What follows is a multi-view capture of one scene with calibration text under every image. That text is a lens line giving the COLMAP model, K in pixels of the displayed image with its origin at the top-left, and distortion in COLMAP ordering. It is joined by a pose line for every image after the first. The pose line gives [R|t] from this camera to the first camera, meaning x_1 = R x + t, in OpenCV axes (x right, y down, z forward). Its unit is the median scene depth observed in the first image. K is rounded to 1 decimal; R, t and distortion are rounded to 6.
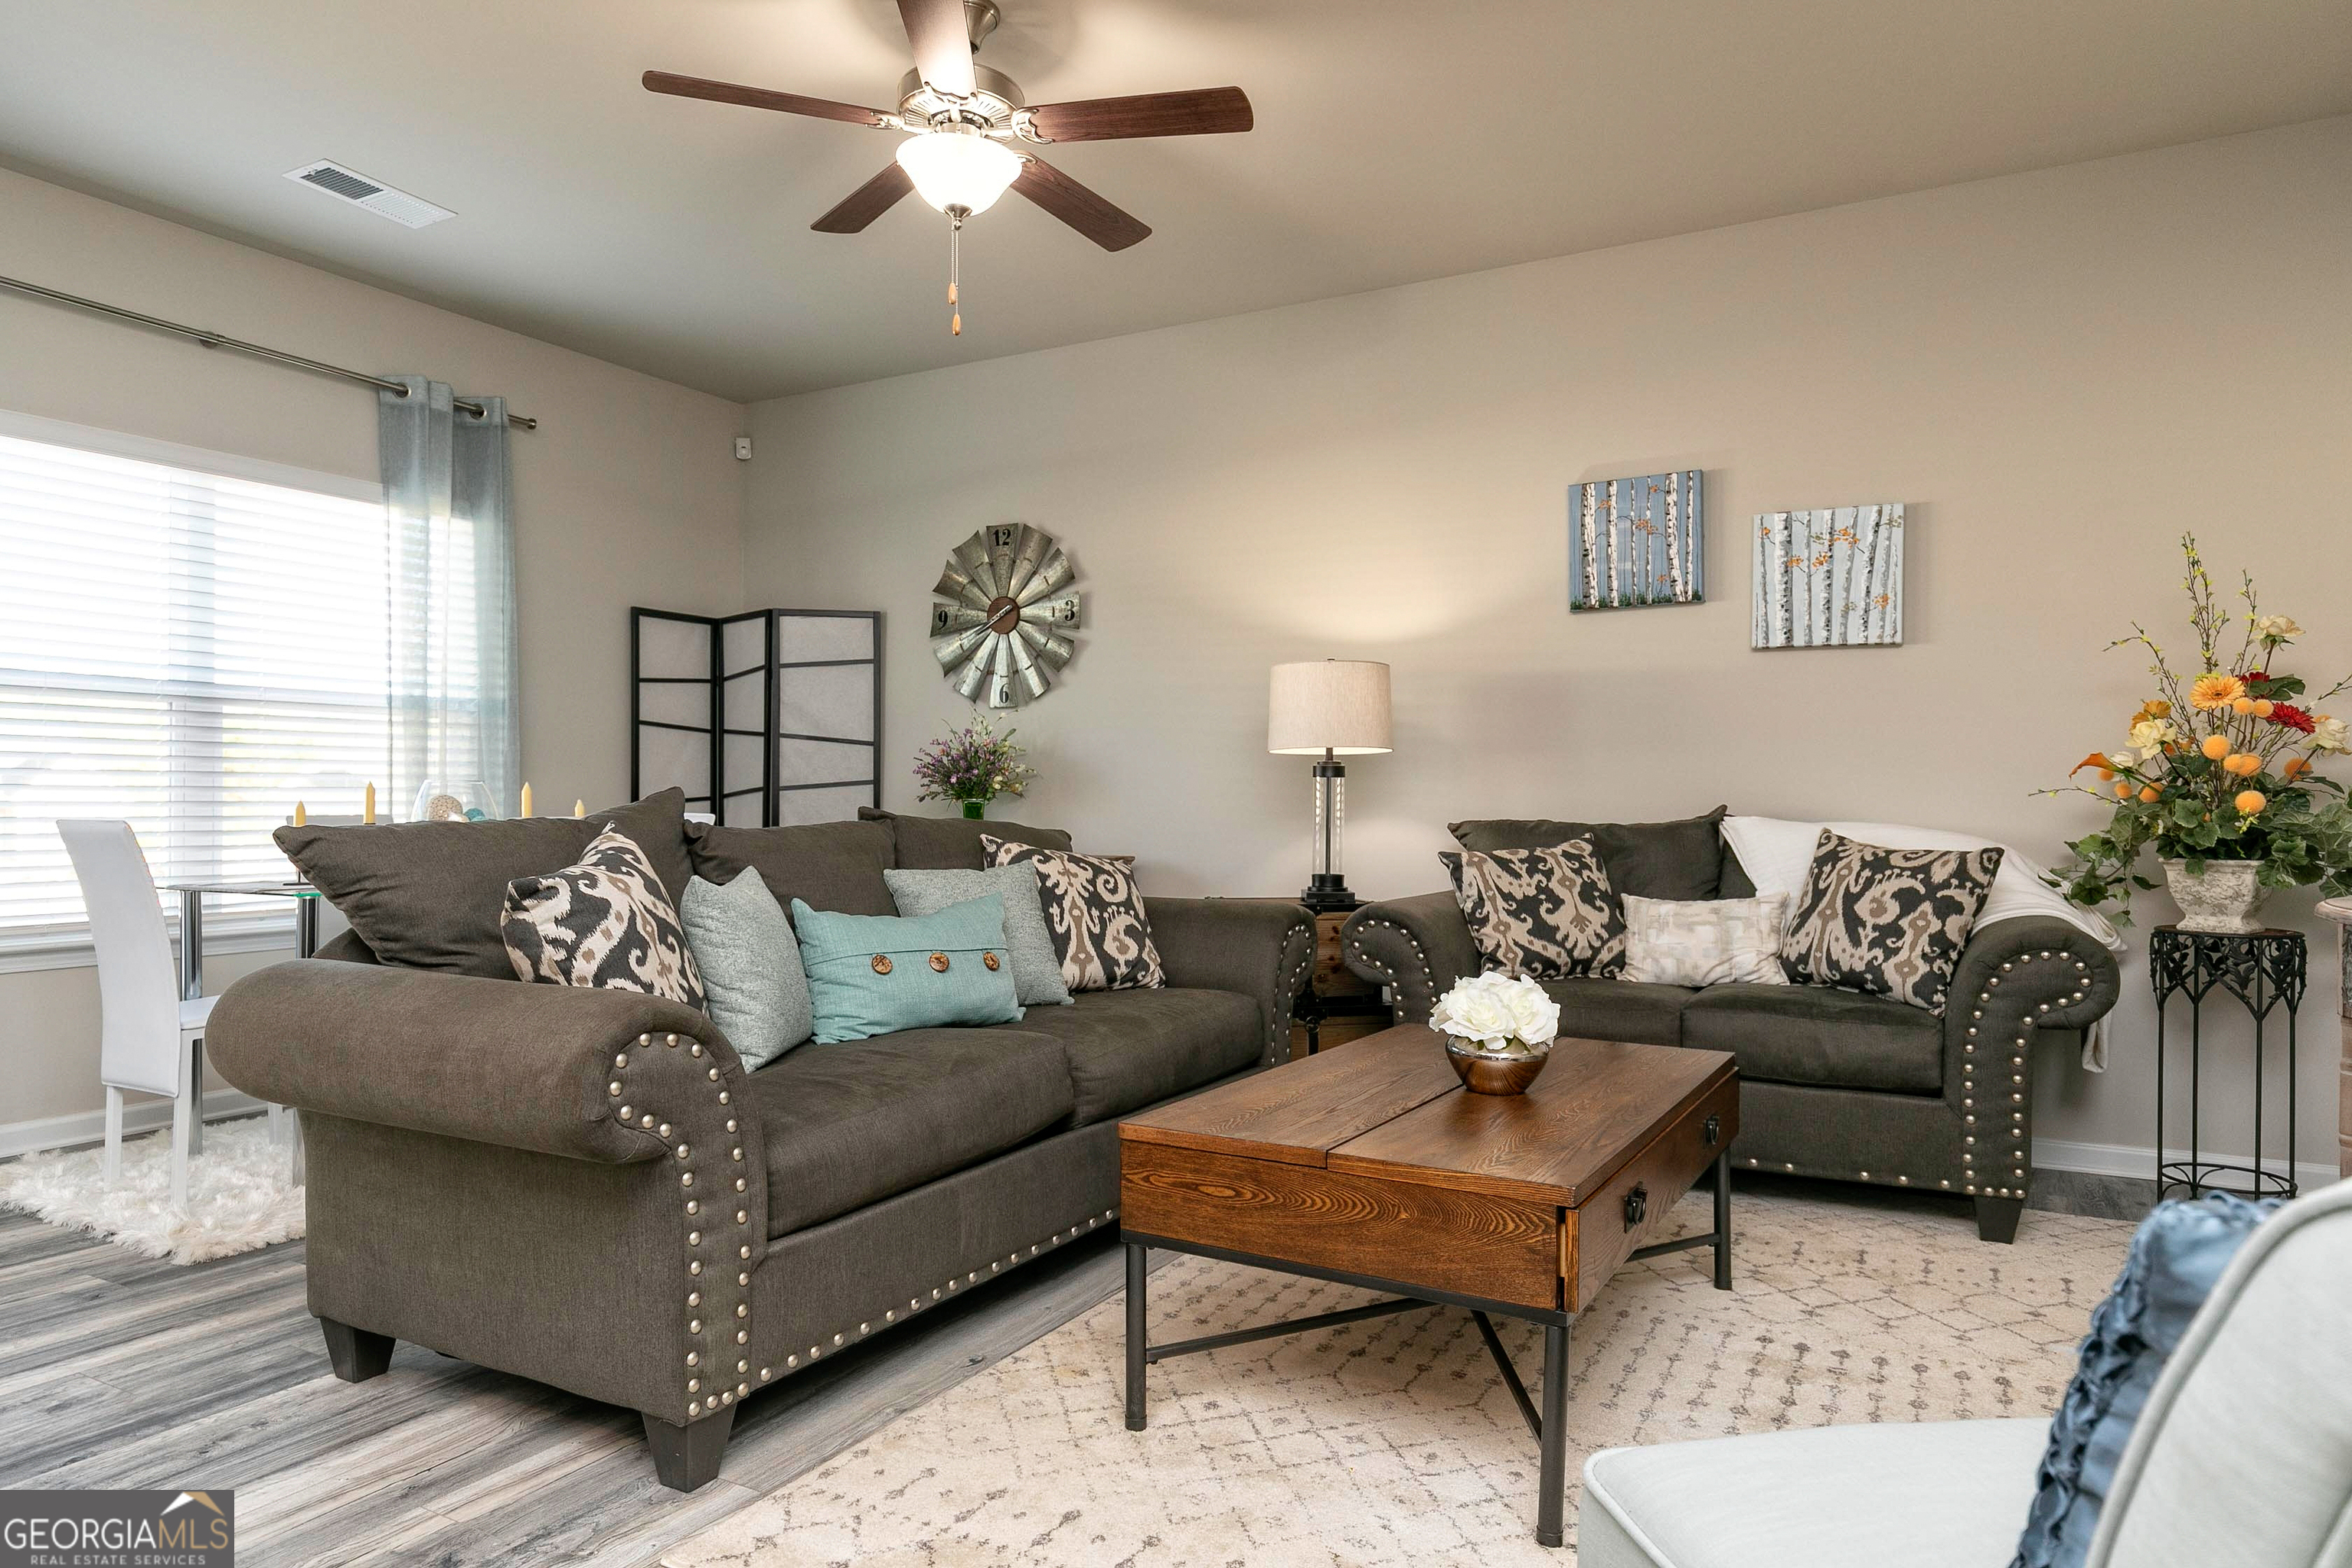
lens RADIAL K [[1427.2, 0, 1178.0], [0, 1427.2, 784.5], [0, 0, 1]] dist [-0.001798, -0.001355]
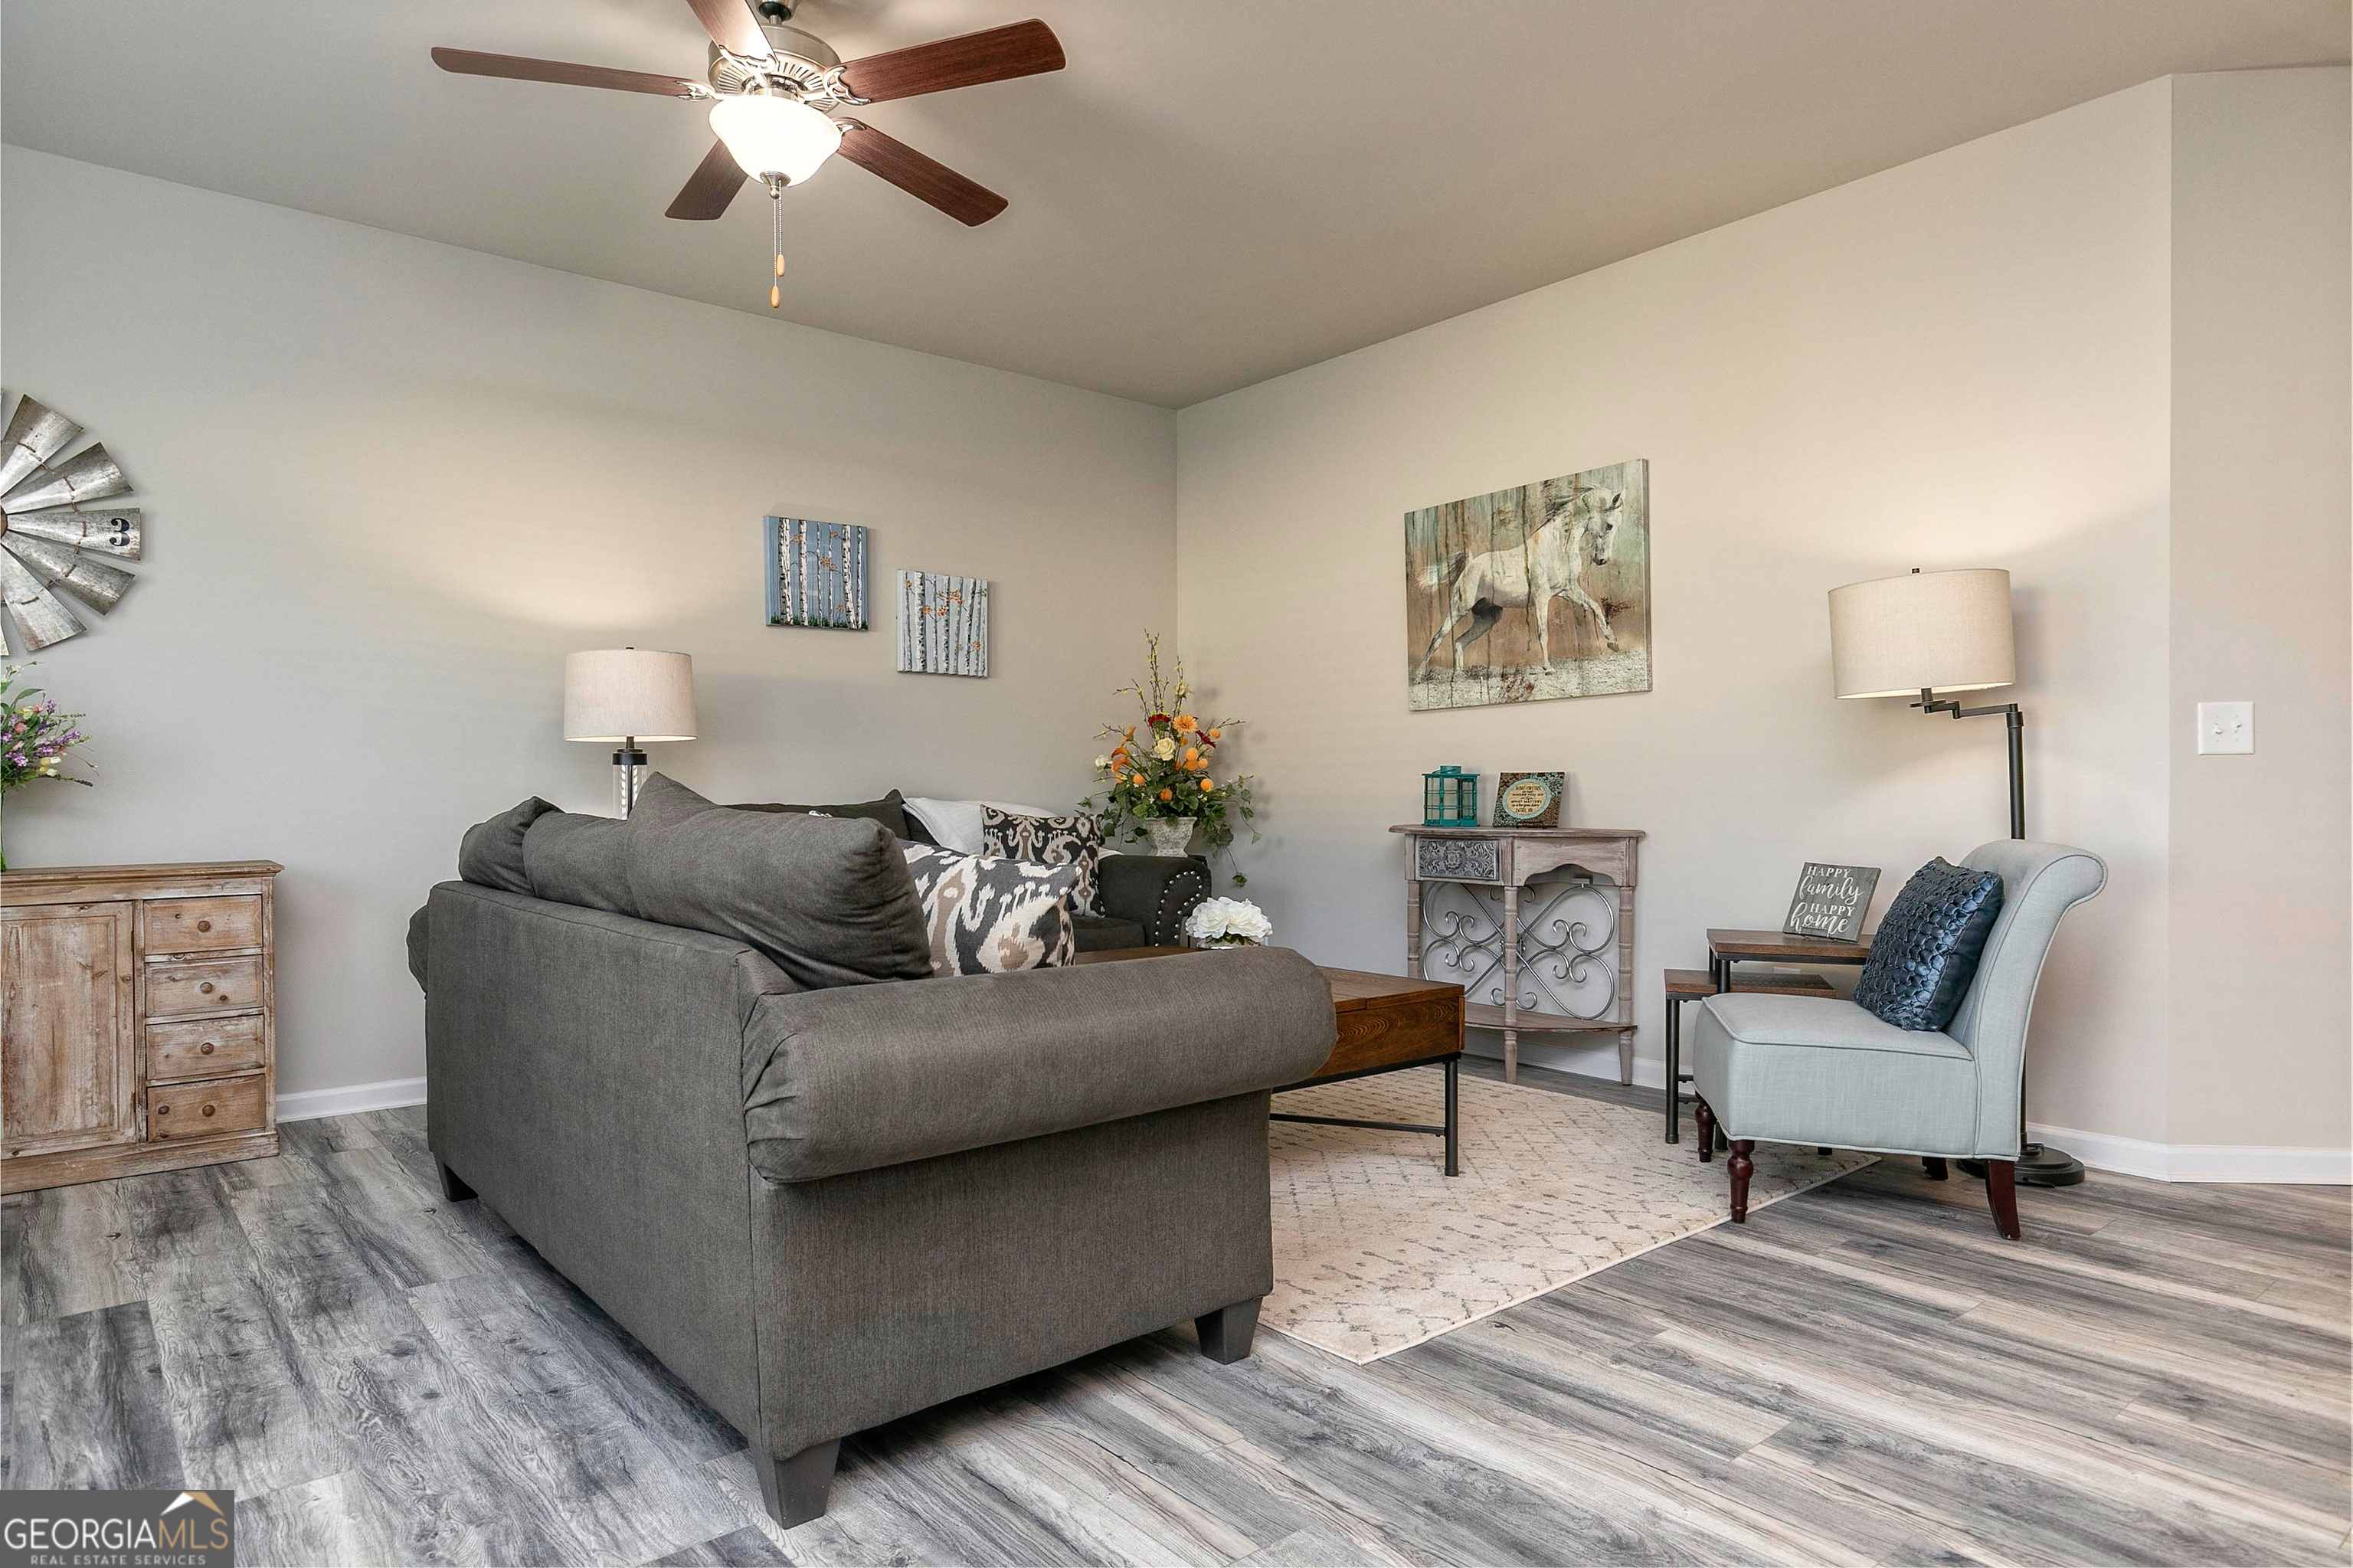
lens RADIAL K [[1355.3, 0, 1179.7], [0, 1355.3, 790.5], [0, 0, 1]] dist [-0.035551, -0.001595]
pose [[0.359458, -0.008445, 0.933123, -0.670967], [-0.007279, 0.999903, 0.011853, -0.000820], [-0.933133, -0.011053, 0.359362, 0.301138]]
